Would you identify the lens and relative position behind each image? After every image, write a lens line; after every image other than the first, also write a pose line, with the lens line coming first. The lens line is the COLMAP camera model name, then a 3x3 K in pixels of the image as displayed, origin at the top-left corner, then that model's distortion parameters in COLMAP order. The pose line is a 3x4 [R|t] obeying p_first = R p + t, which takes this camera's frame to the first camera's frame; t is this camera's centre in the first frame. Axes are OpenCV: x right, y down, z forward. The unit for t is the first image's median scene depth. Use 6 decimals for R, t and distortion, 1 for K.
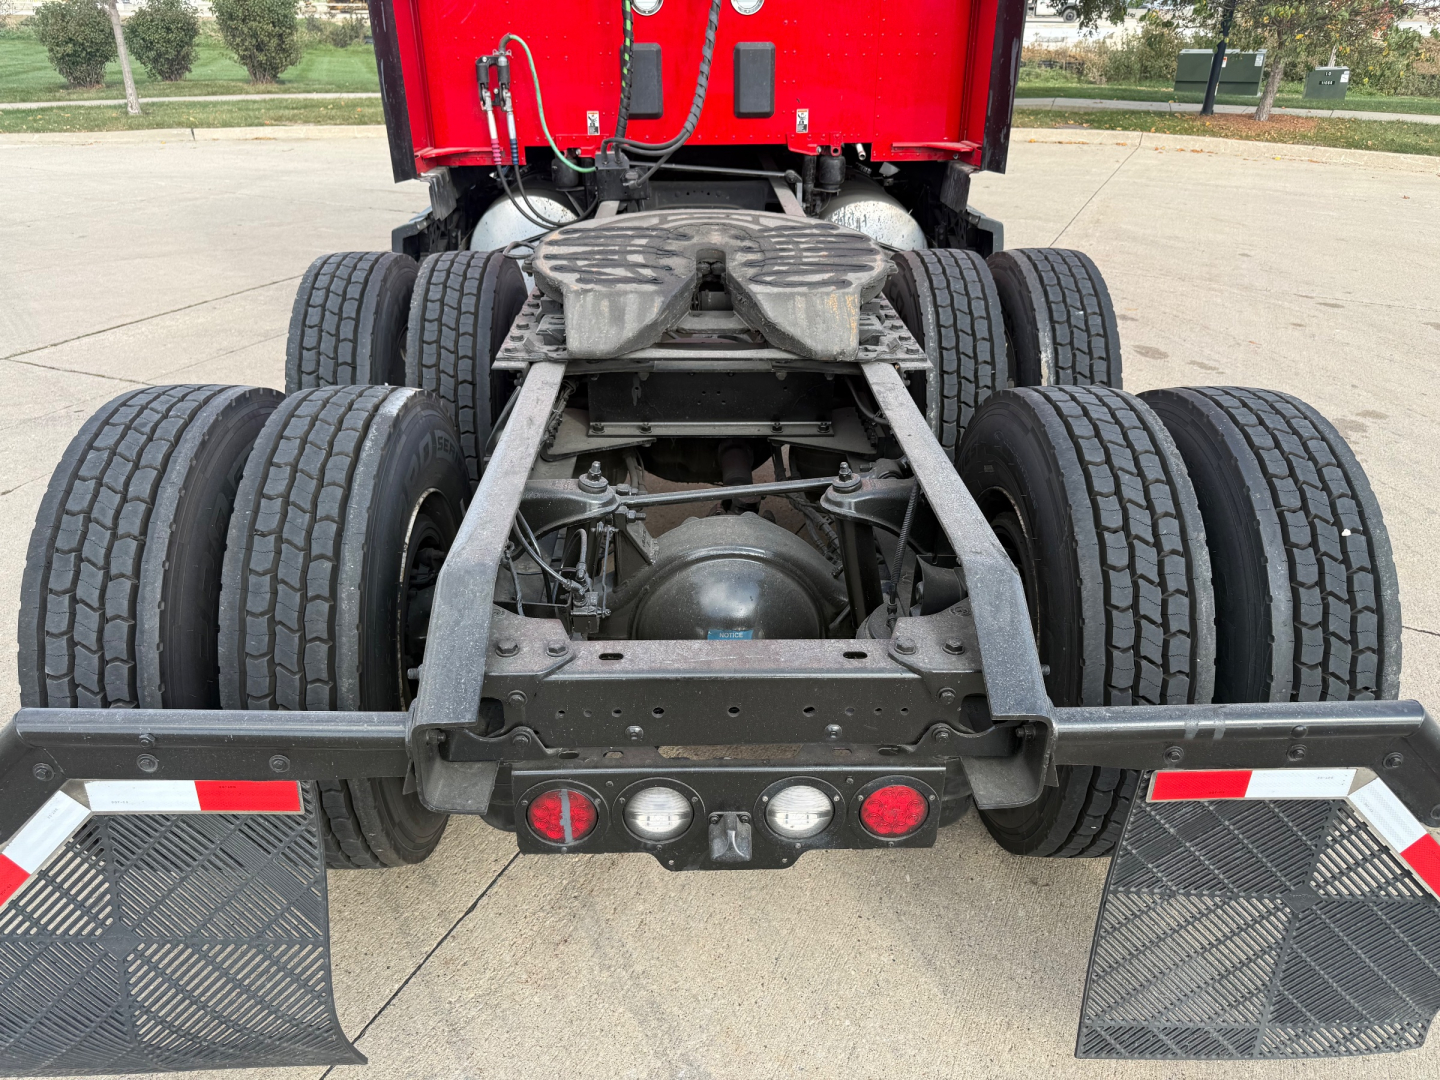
lens RADIAL K [[1024.3, 0, 720.0], [0, 1024.3, 558.8], [0, 0, 1]] dist [-0.005316, -0.000974]
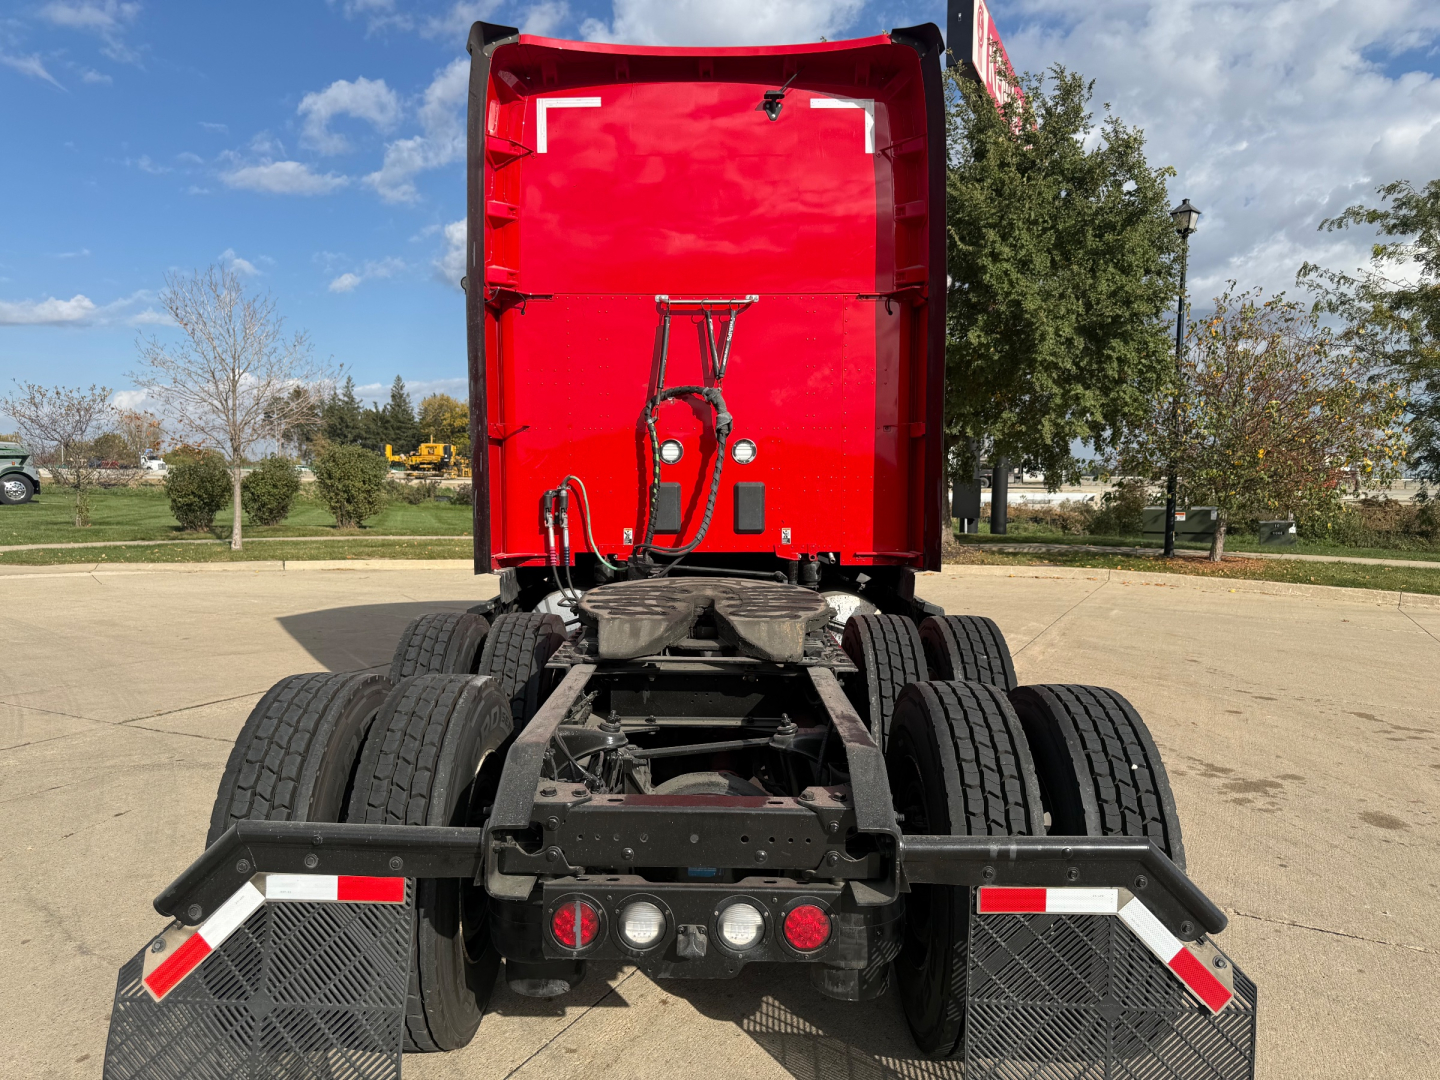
lens RADIAL K [[1024.3, 0, 720.0], [0, 1024.3, 558.8], [0, 0, 1]] dist [-0.005316, -0.000974]
pose [[0.999592, 0.008567, -0.027246, 0.033875], [-0.018815, 0.915215, -0.402527, 0.143121], [0.021487, 0.402876, 0.915002, -0.212594]]
